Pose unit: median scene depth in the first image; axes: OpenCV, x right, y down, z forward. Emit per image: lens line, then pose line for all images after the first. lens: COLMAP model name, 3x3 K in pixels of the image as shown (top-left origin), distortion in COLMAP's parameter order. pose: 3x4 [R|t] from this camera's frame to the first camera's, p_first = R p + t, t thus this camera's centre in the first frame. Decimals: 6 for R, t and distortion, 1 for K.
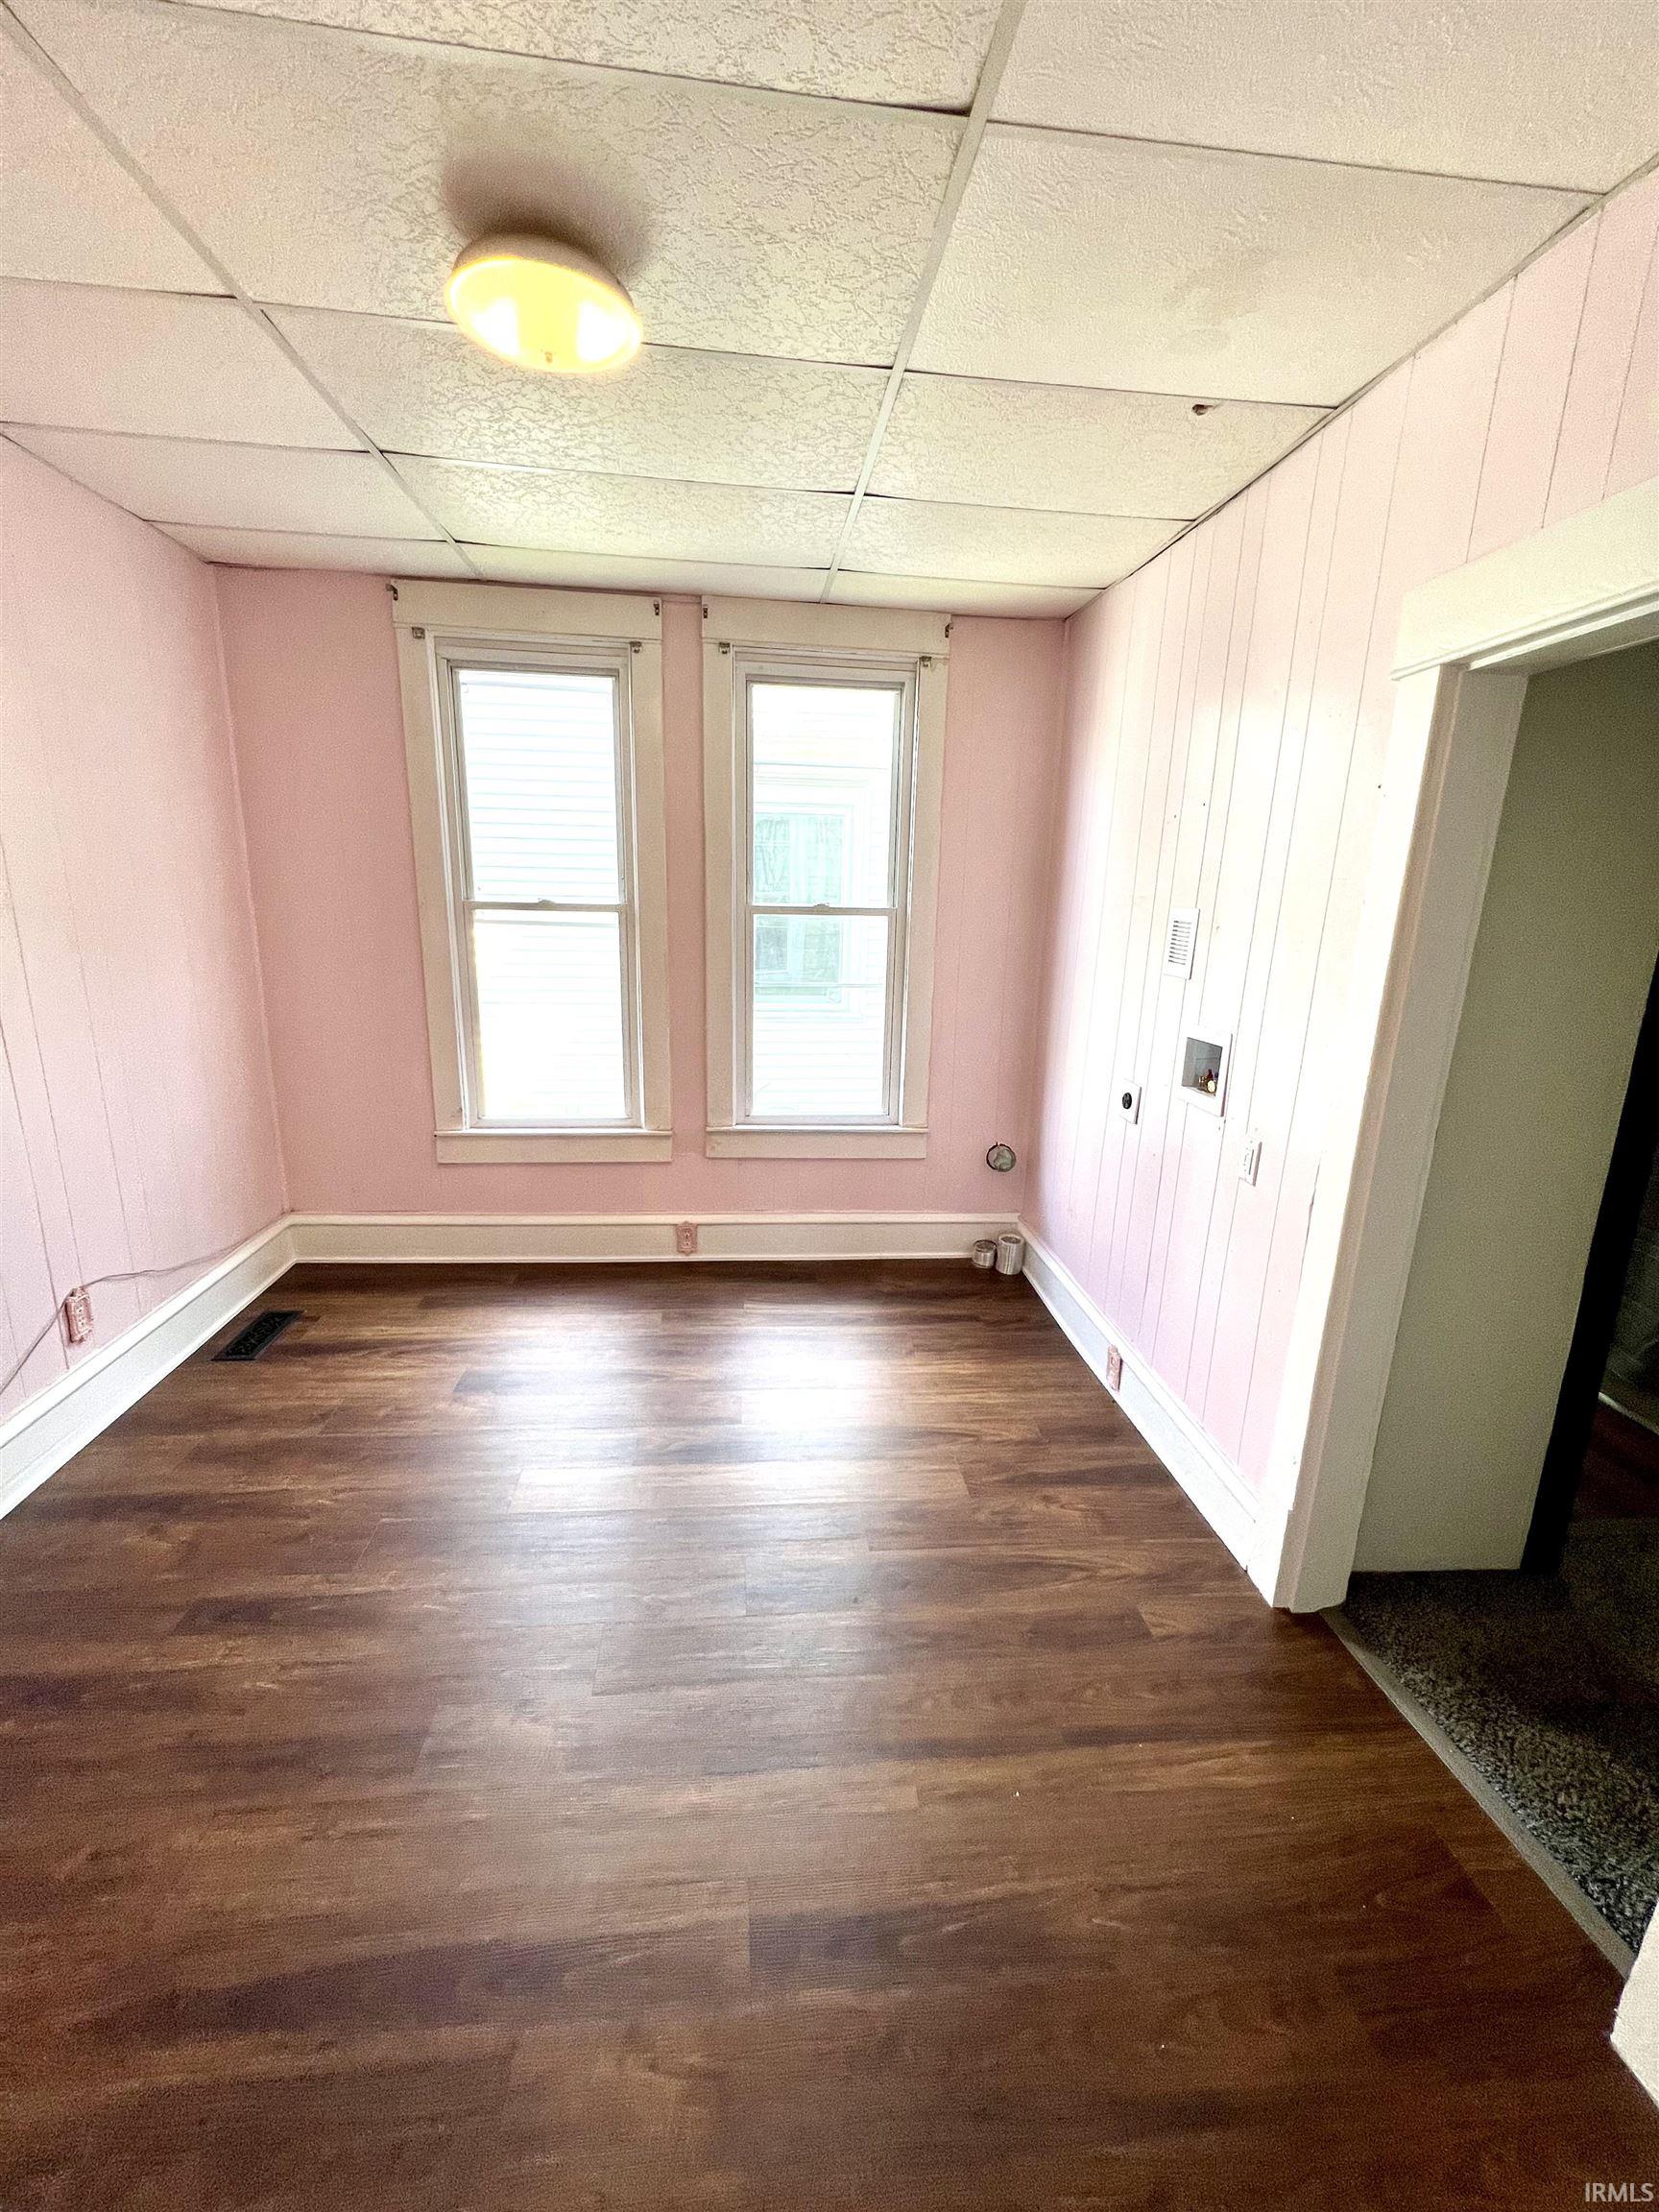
lens RADIAL K [[893.2, 0, 831.1], [0, 893.2, 1106.8], [0, 0, 1]] dist [0.003695, 0.000193]
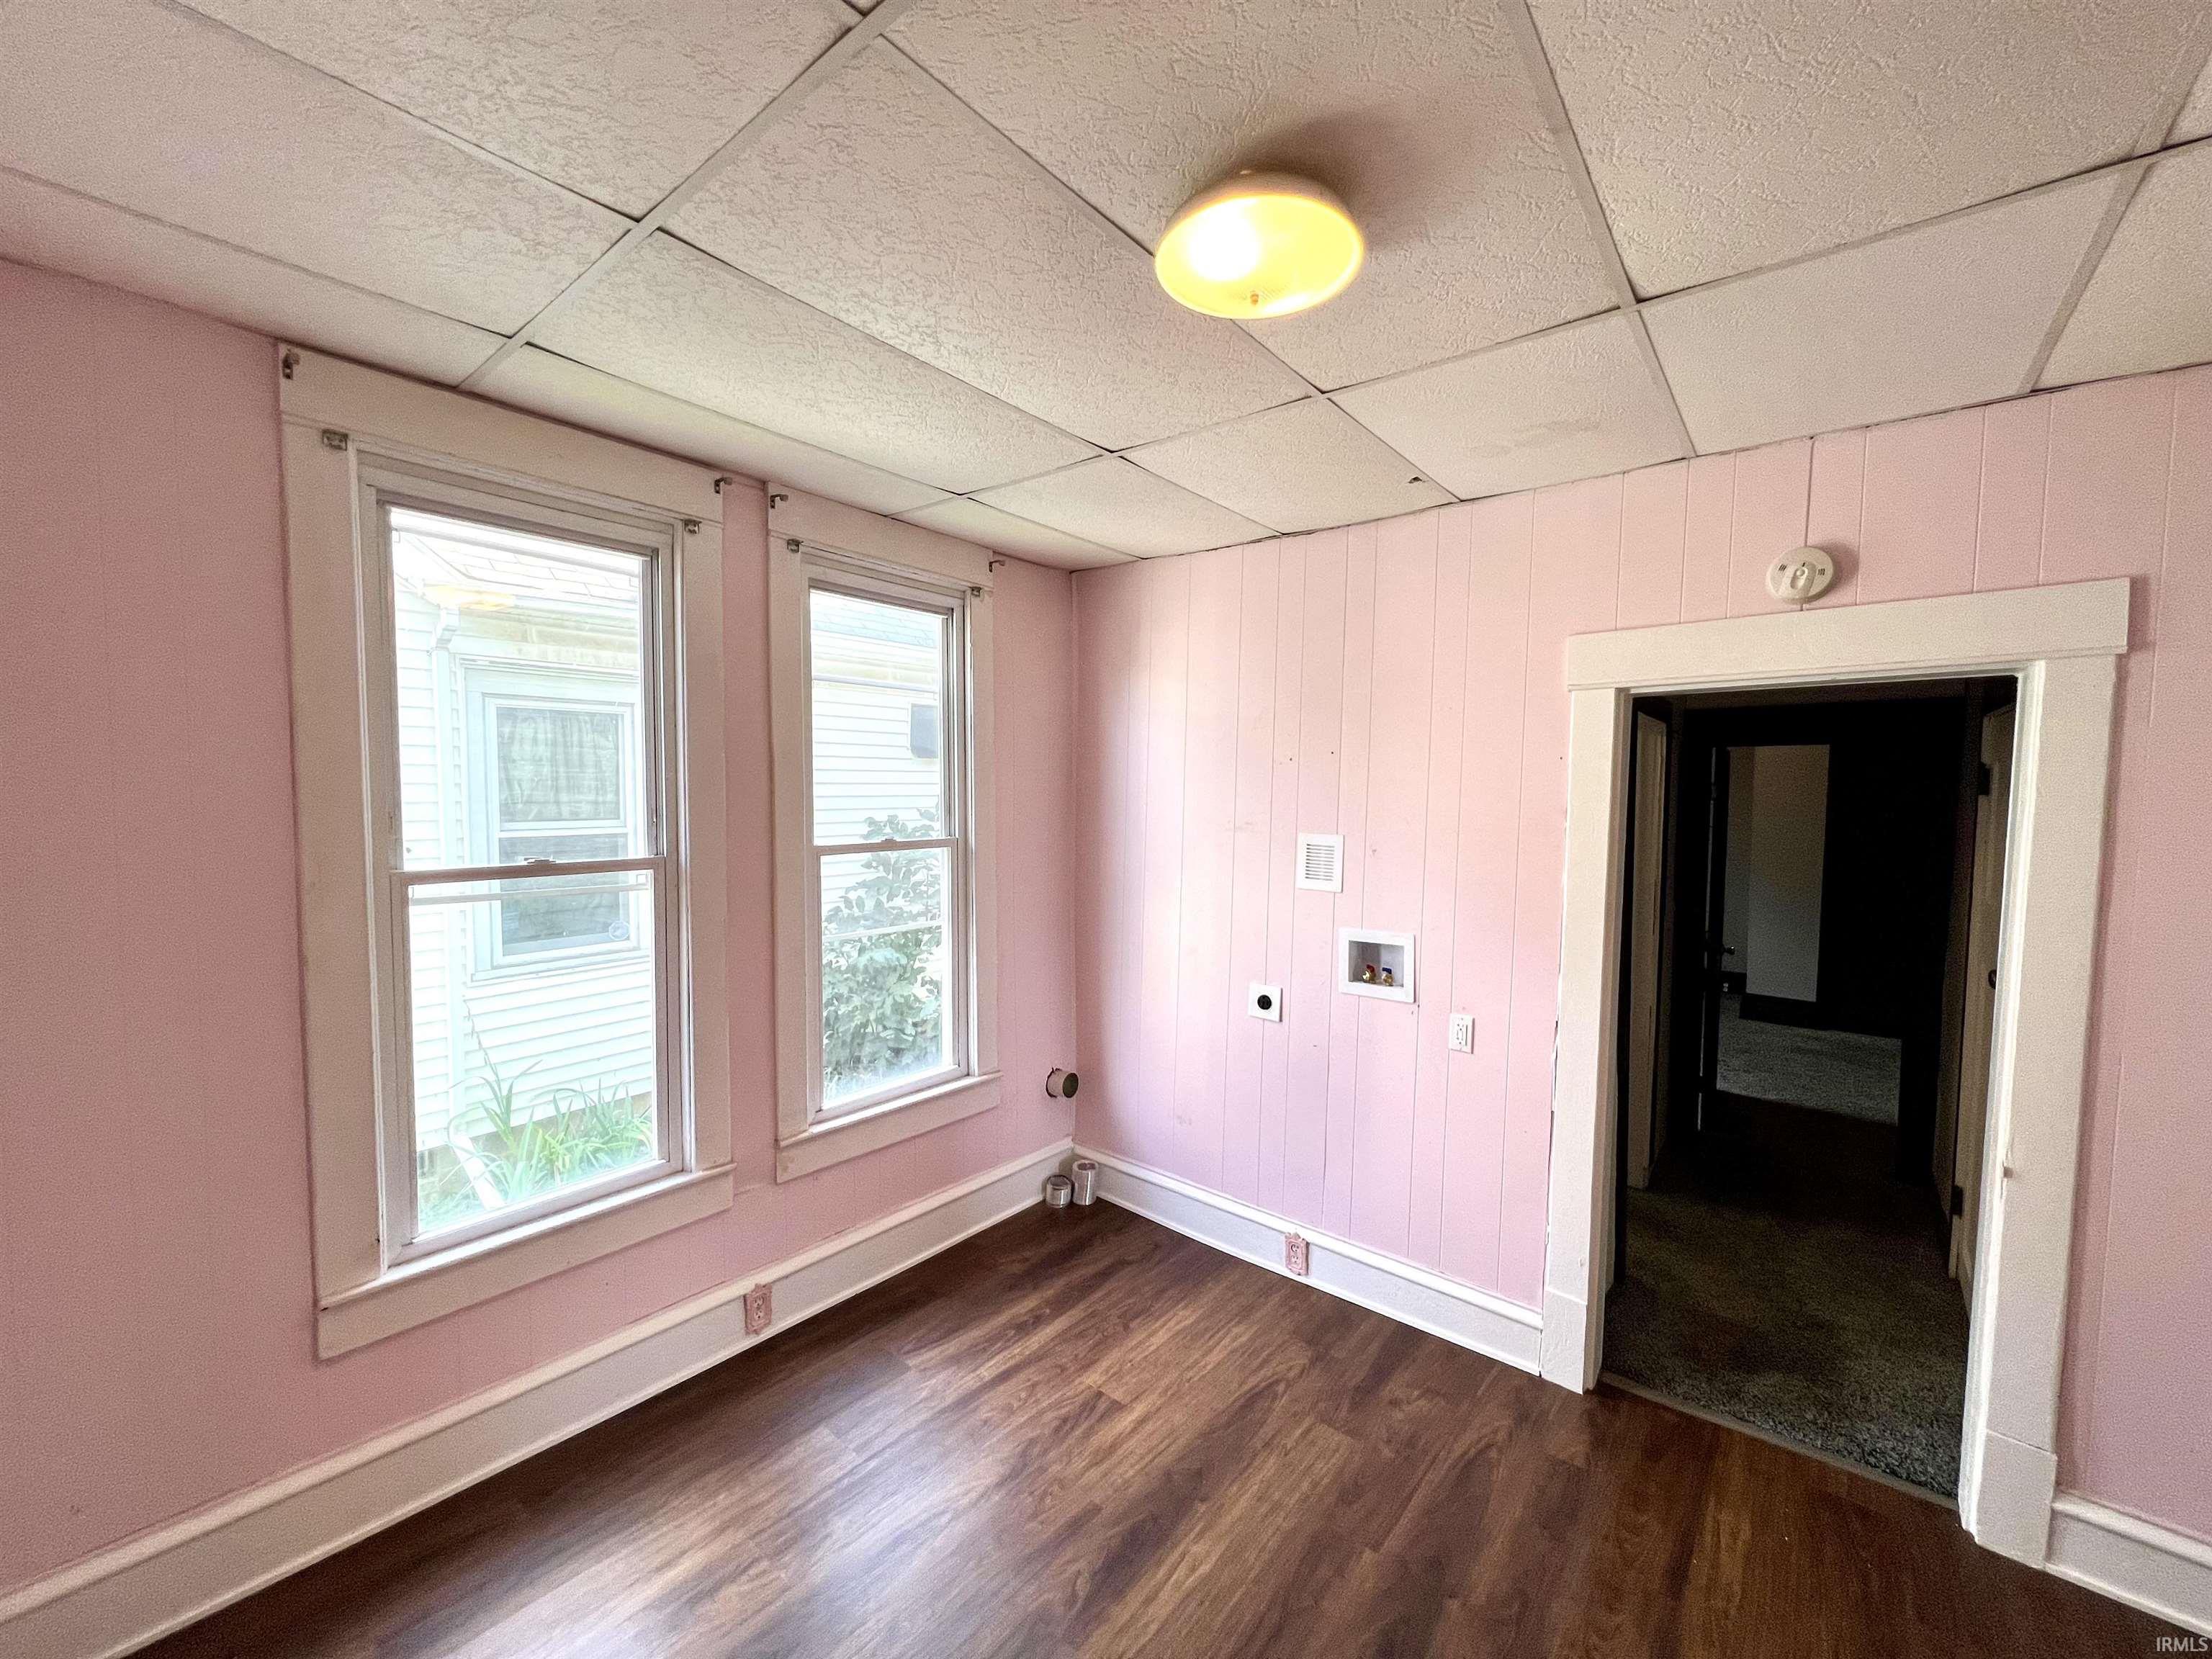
lens RADIAL K [[893.2, 0, 1099.2], [0, 893.2, 834.1], [0, 0, 1]] dist [0.003695, 0.000193]
pose [[0.713078, -0.055965, 0.698847, -0.502087], [0.174017, 0.979743, -0.099100, -0.119243], [-0.679145, 0.192277, 0.708373, 0.269938]]
